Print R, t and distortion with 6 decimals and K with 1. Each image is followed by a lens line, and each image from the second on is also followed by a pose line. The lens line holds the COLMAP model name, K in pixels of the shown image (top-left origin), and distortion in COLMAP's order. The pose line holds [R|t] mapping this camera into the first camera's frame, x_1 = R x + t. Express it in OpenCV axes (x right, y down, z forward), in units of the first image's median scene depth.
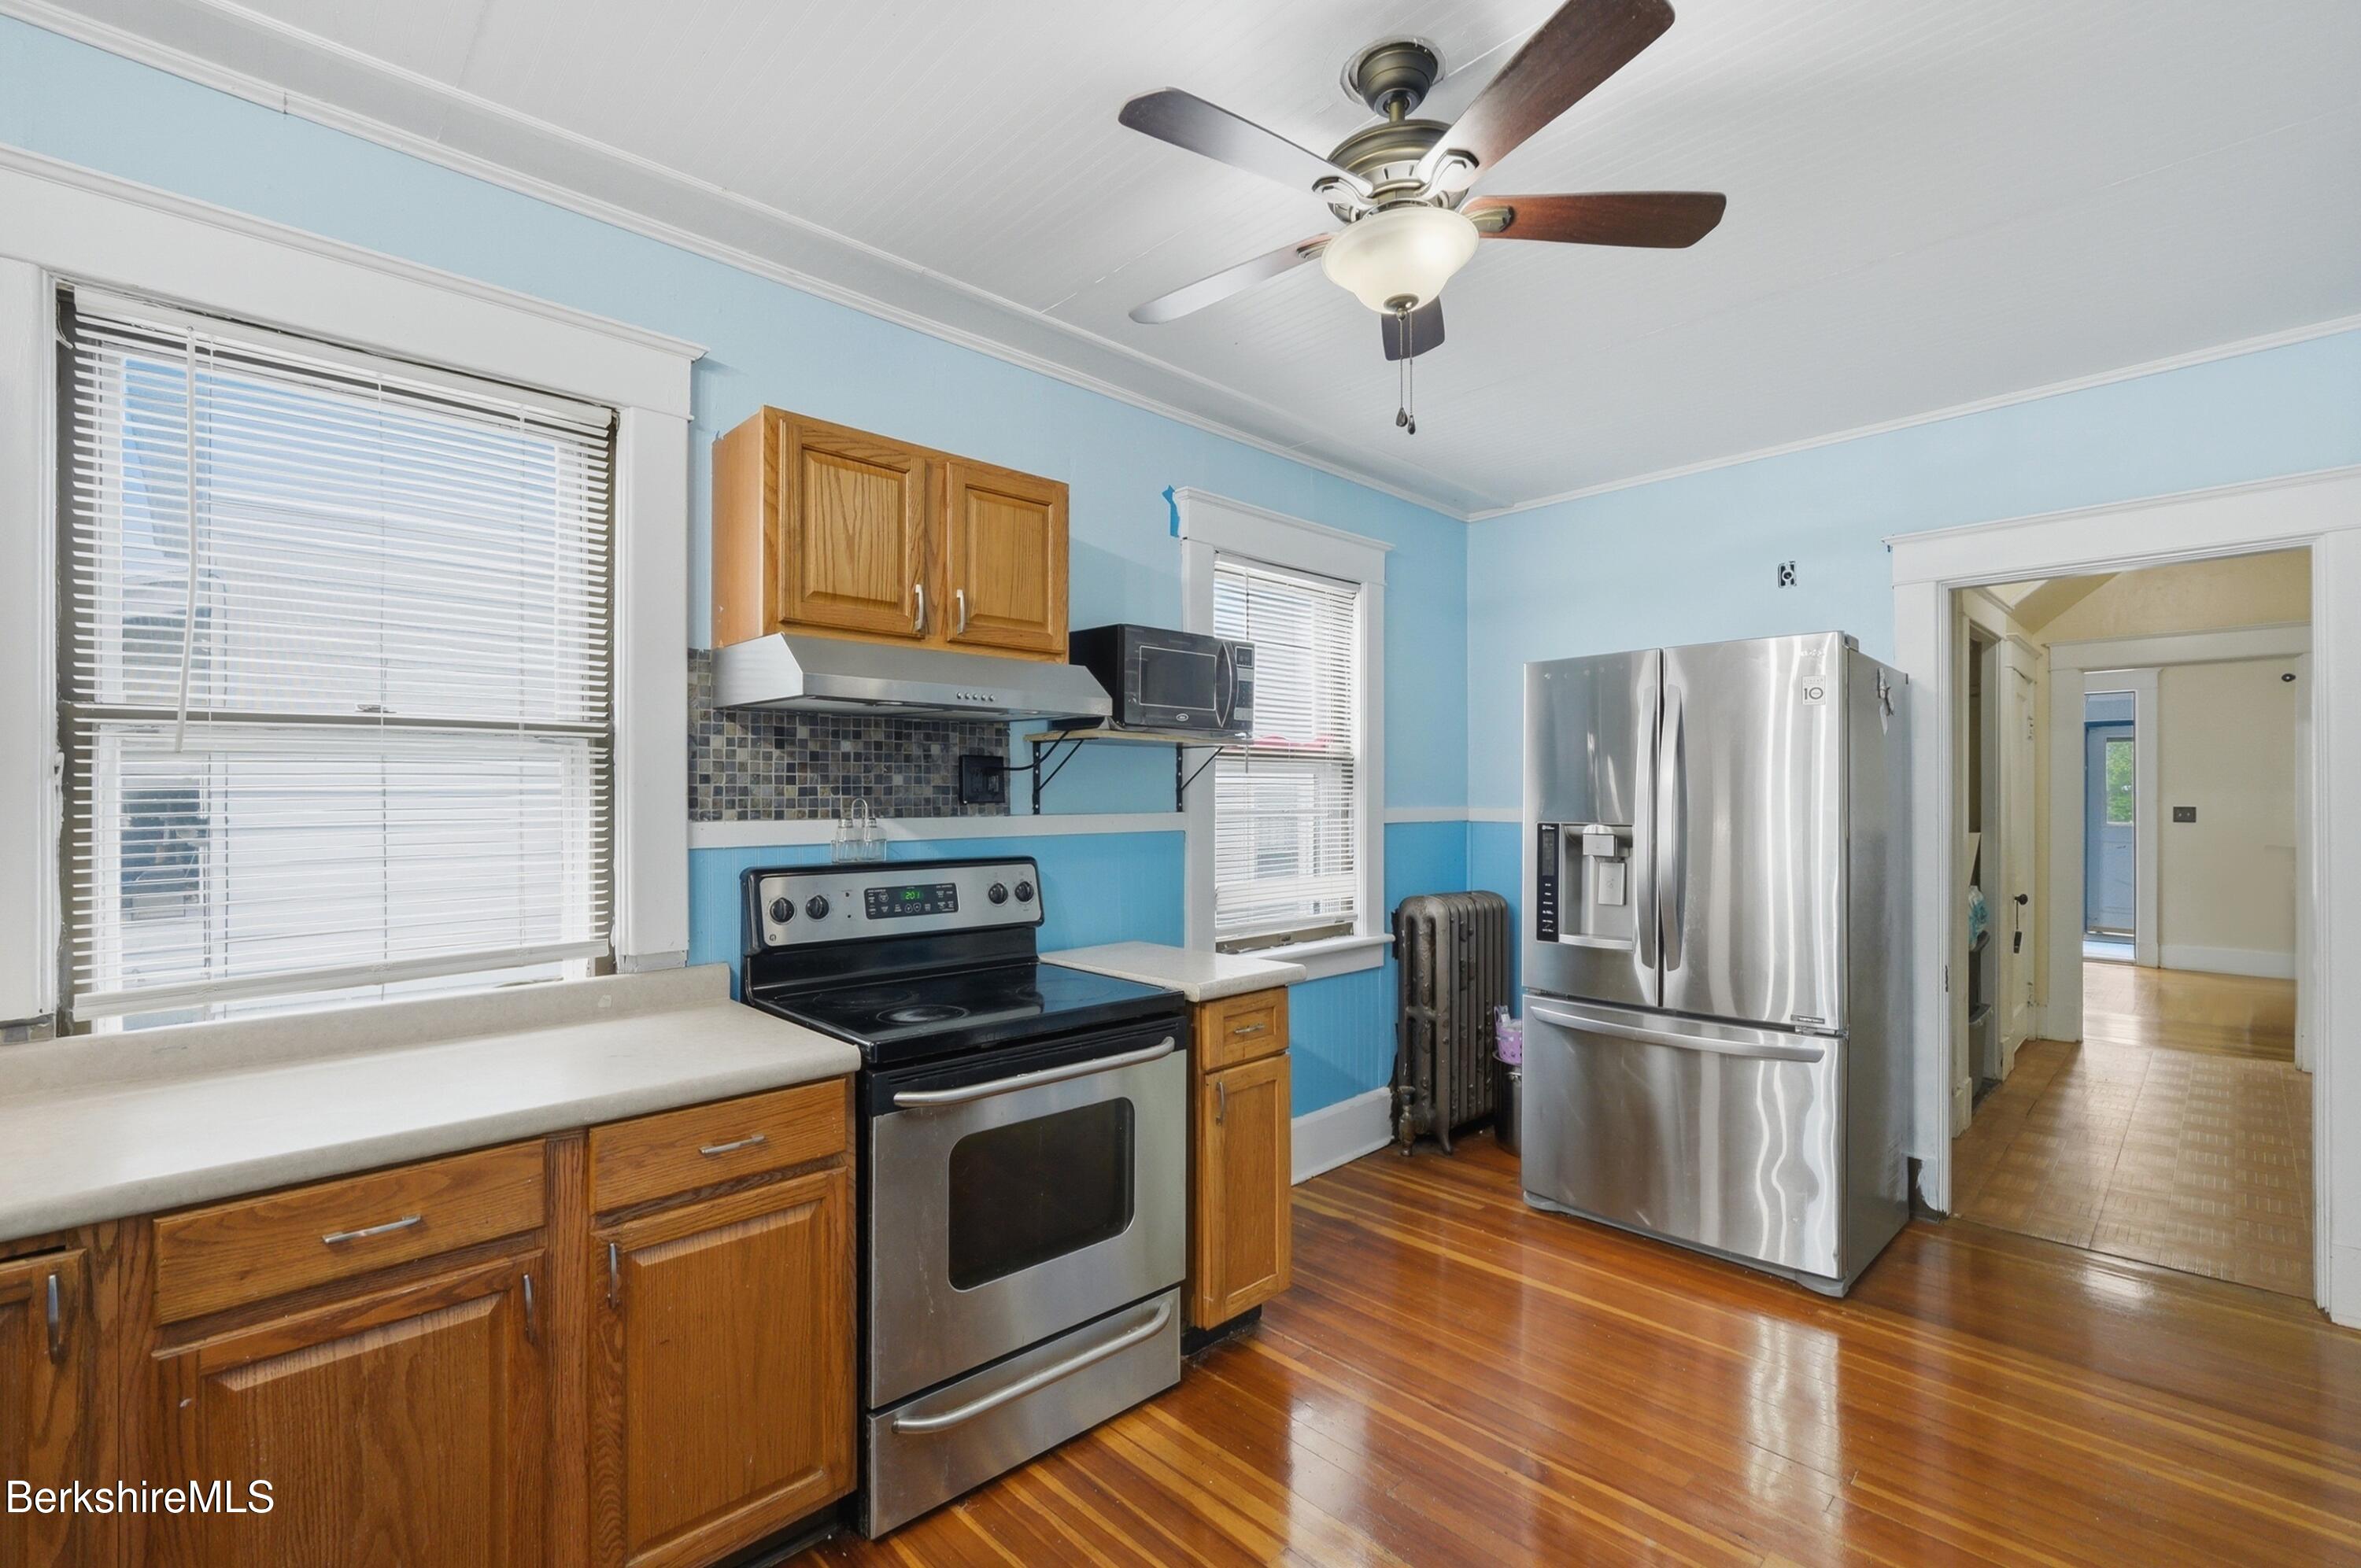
lens RADIAL K [[1017.1, 0, 1187.0], [0, 1017.1, 789.4], [0, 0, 1]] dist [-0.014532, -0.000128]
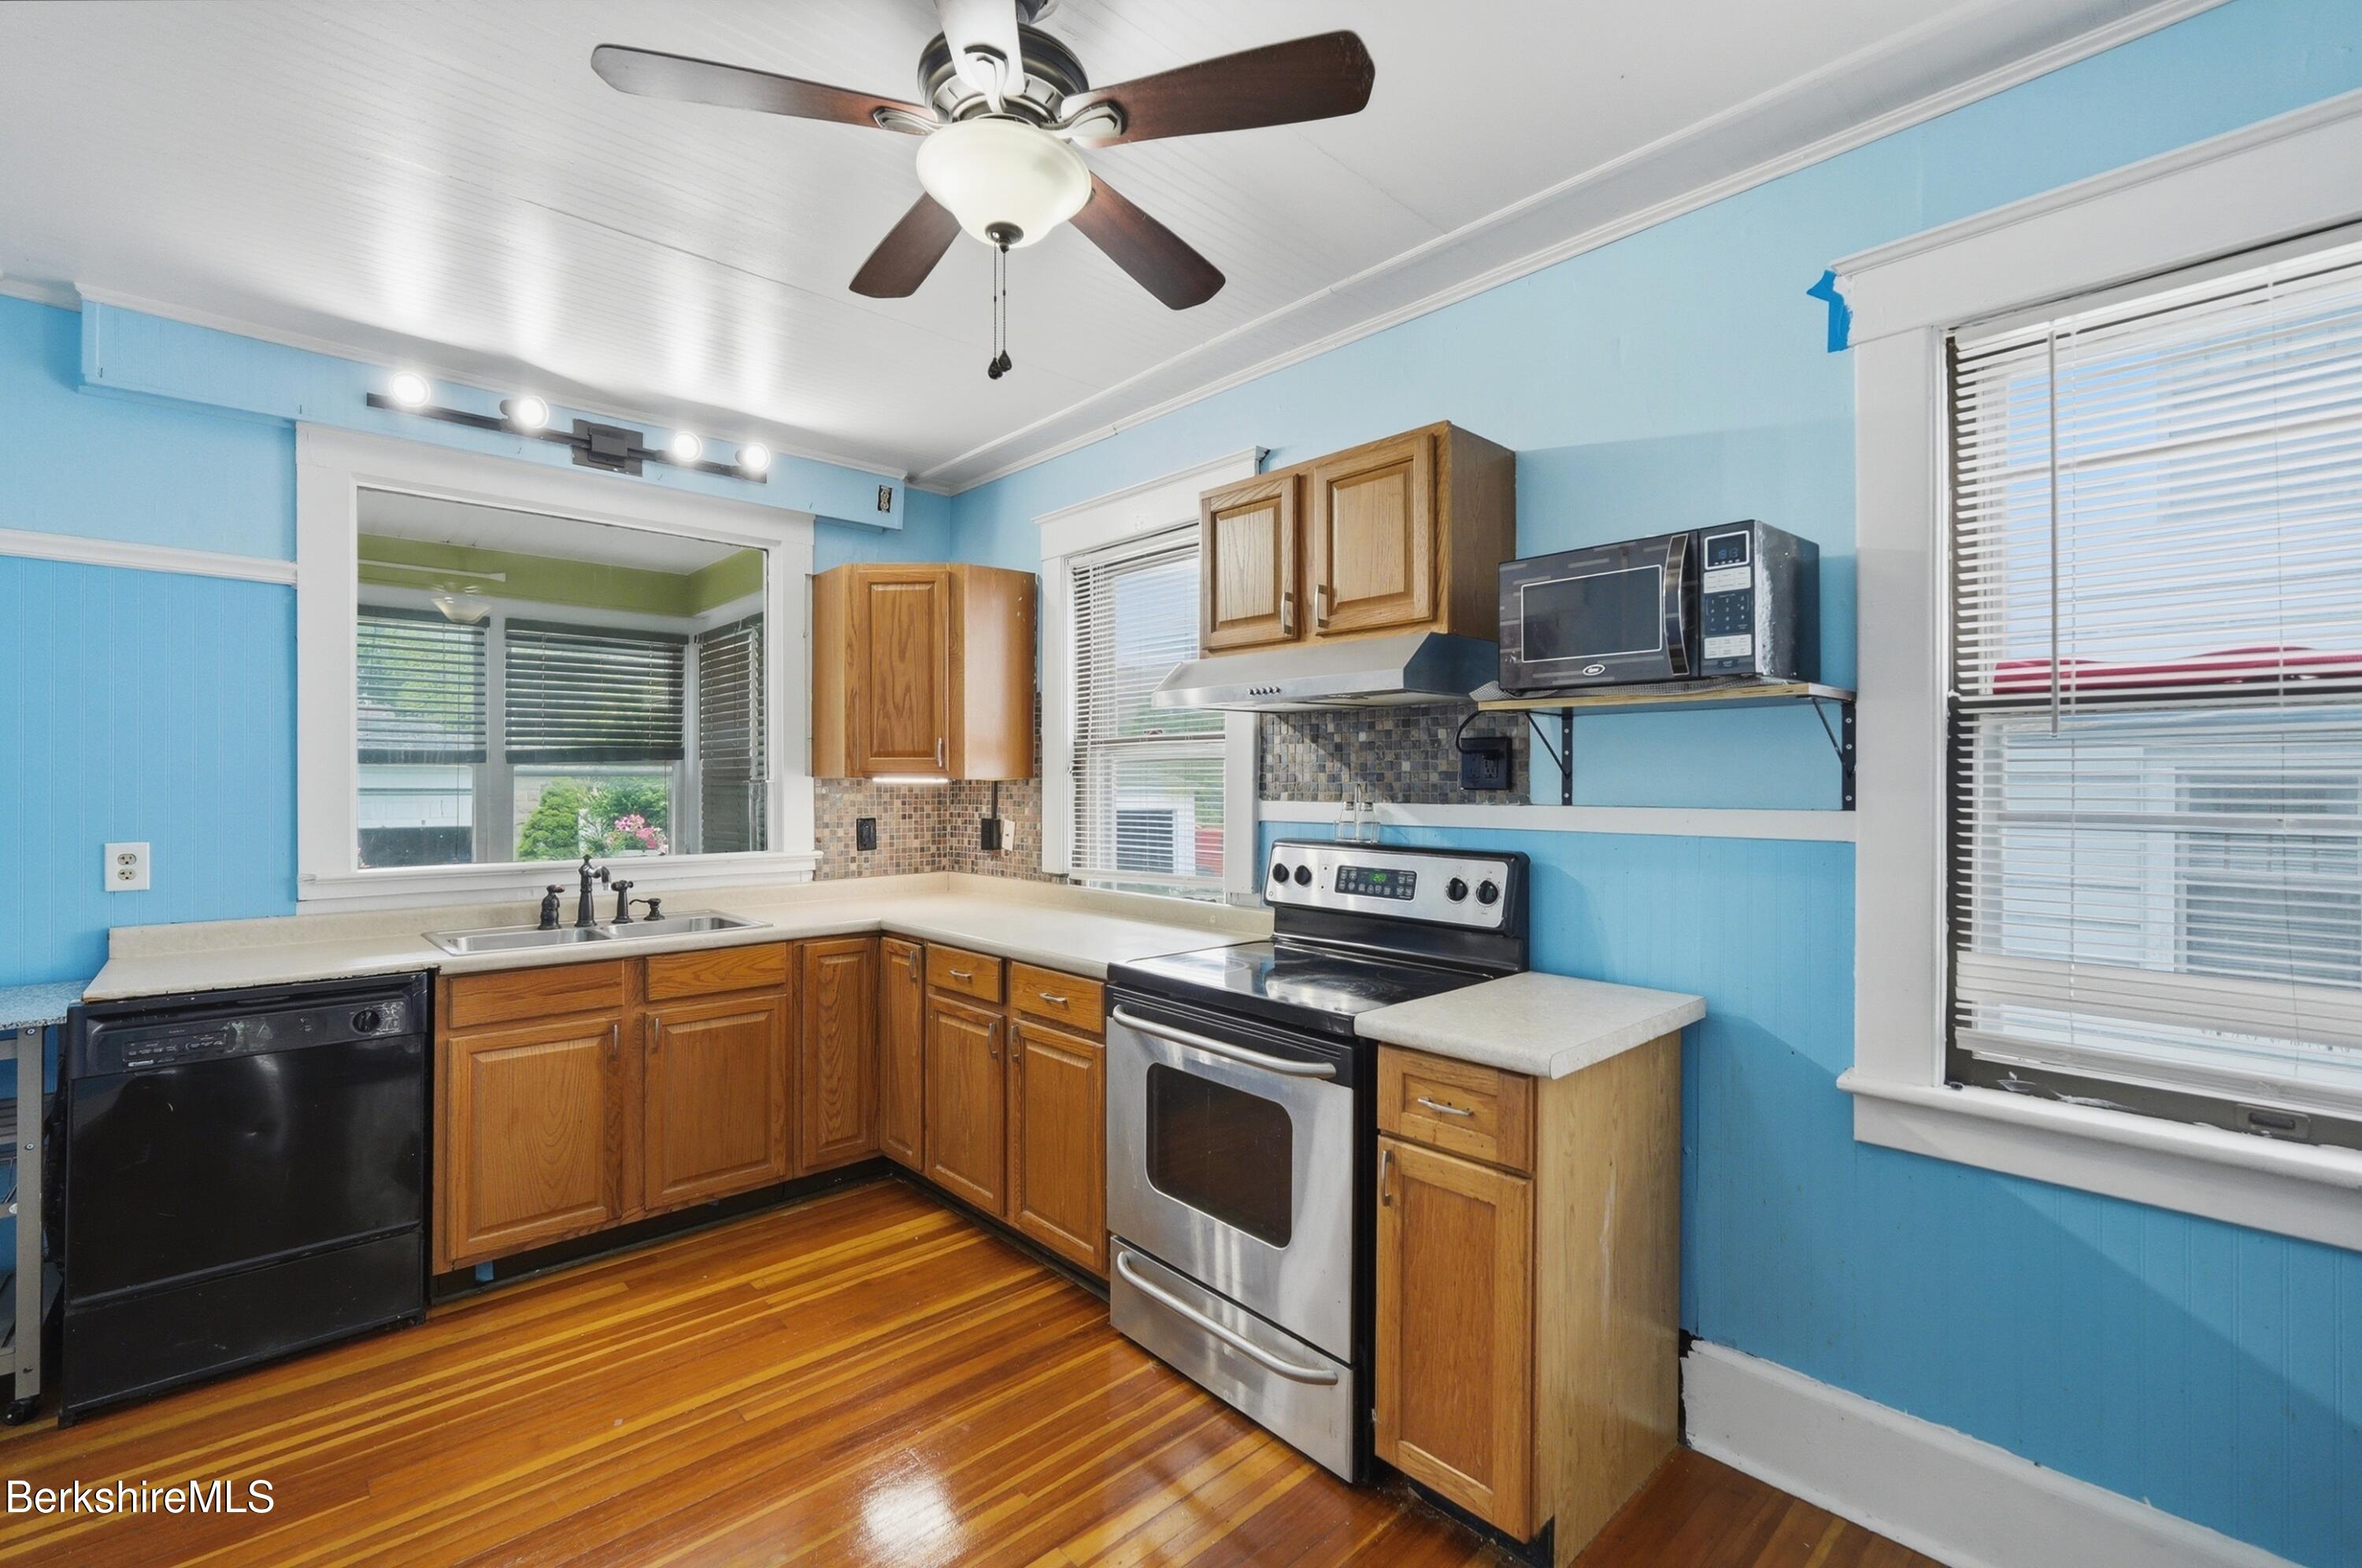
lens RADIAL K [[1013.5, 0, 1186.3], [0, 1013.5, 777.4], [0, 0, 1]] dist [-0.003158, -0.000146]
pose [[-0.004639, 0.000460, -0.999989, 0.783709], [0.007502, 0.999972, 0.000426, -0.000185], [0.999961, -0.007500, -0.004642, 0.824201]]
